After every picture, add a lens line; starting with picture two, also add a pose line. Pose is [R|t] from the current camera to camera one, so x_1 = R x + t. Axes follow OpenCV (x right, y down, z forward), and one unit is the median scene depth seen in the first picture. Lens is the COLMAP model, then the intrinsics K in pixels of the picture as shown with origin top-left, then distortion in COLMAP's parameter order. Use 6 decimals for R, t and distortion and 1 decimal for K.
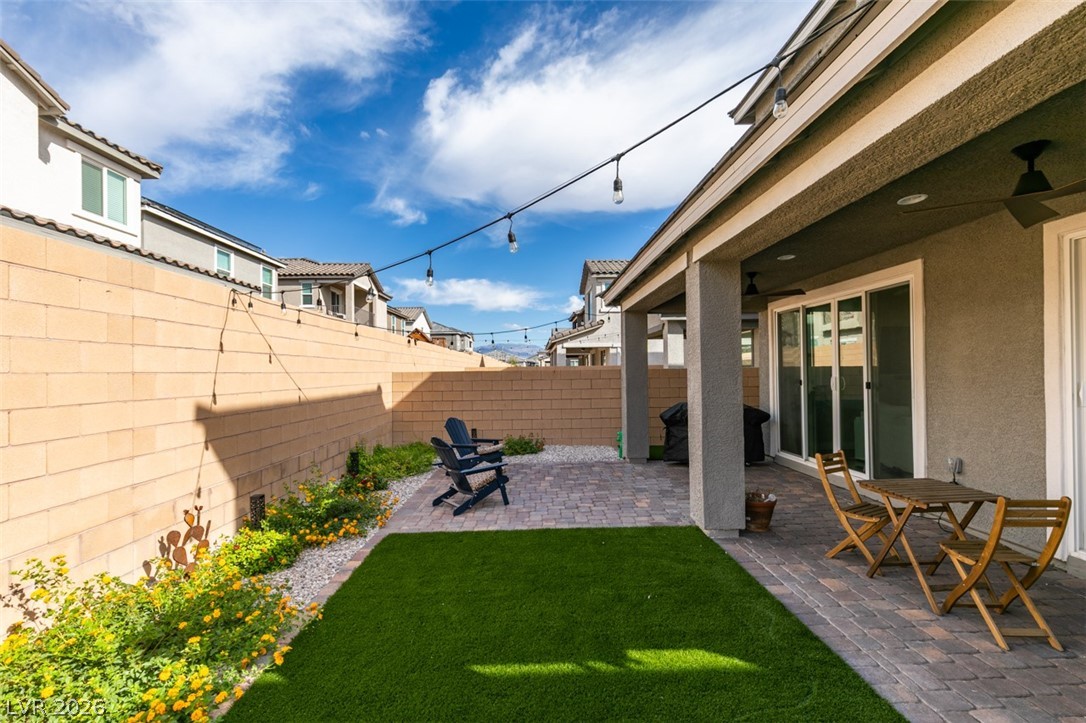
lens RADIAL K [[483.3, 0, 537.4], [0, 483.3, 365.4], [0, 0, 1]] dist [0.004353, -0.000095]
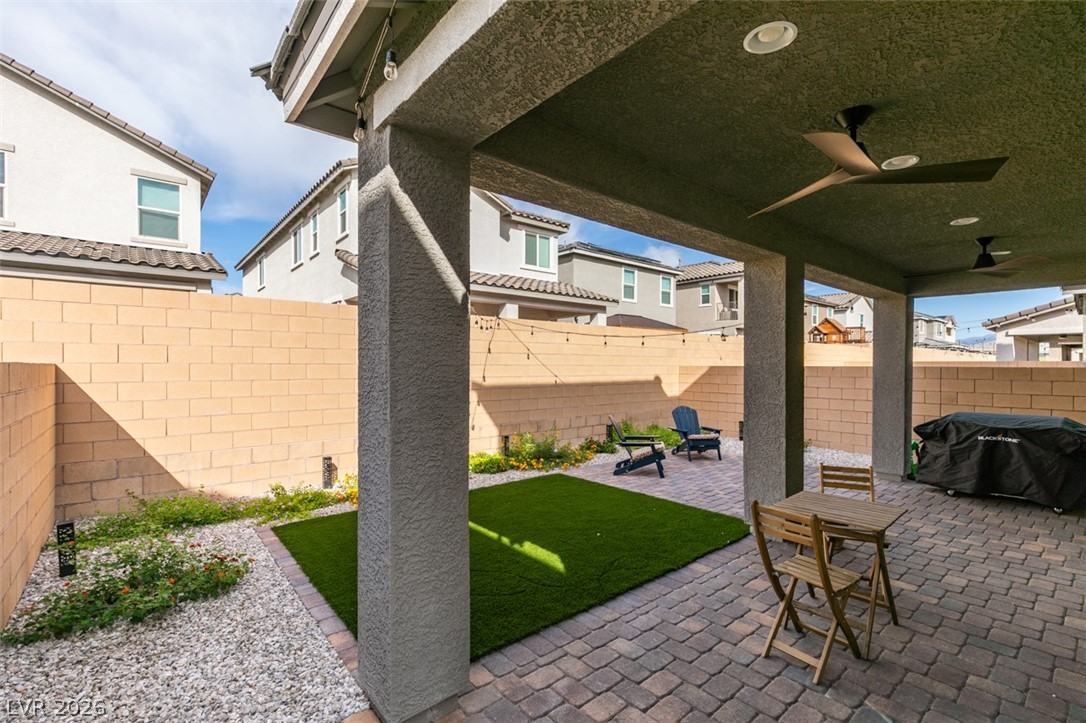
lens RADIAL K [[483.3, 0, 541.1], [0, 483.3, 364.8], [0, 0, 1]] dist [0.004353, -0.000095]
pose [[0.627060, 0.015668, -0.778813, 0.409459], [-0.003042, 0.999839, 0.017665, -0.007819], [0.778965, -0.008708, 0.627007, 0.008319]]
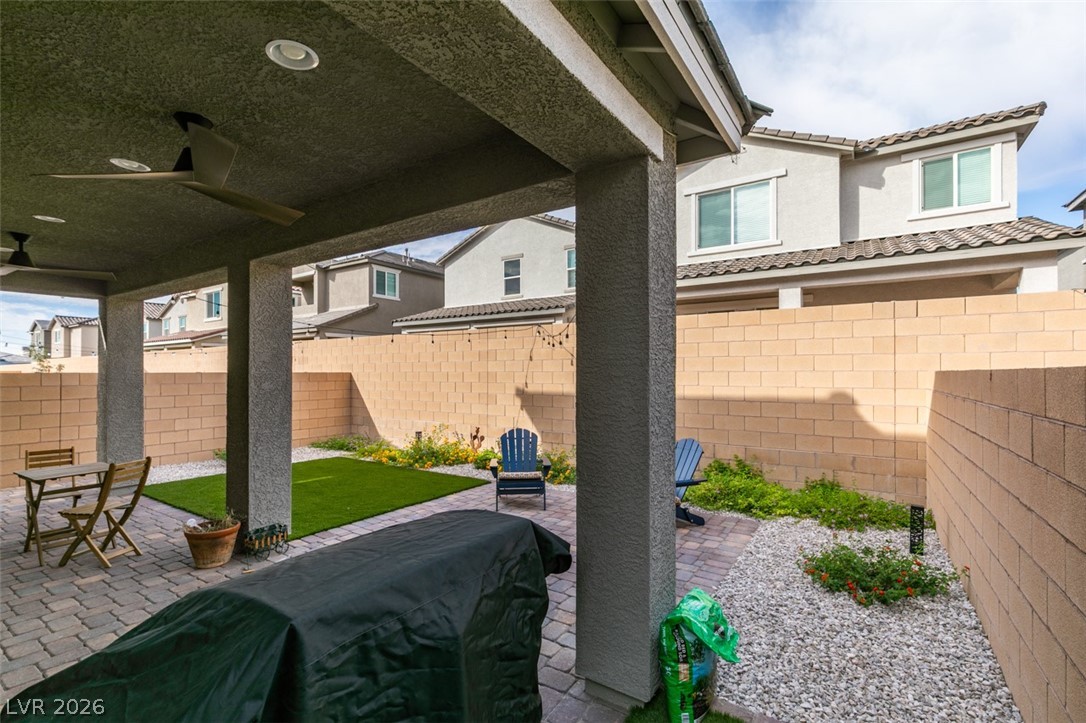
lens RADIAL K [[483.3, 0, 539.1], [0, 483.3, 365.4], [0, 0, 1]] dist [0.004353, -0.000095]
pose [[-0.570328, 0.002348, -0.821414, 0.411589], [0.018812, 0.999771, -0.010204, 0.004204], [0.821201, -0.021273, -0.570242, 0.981255]]
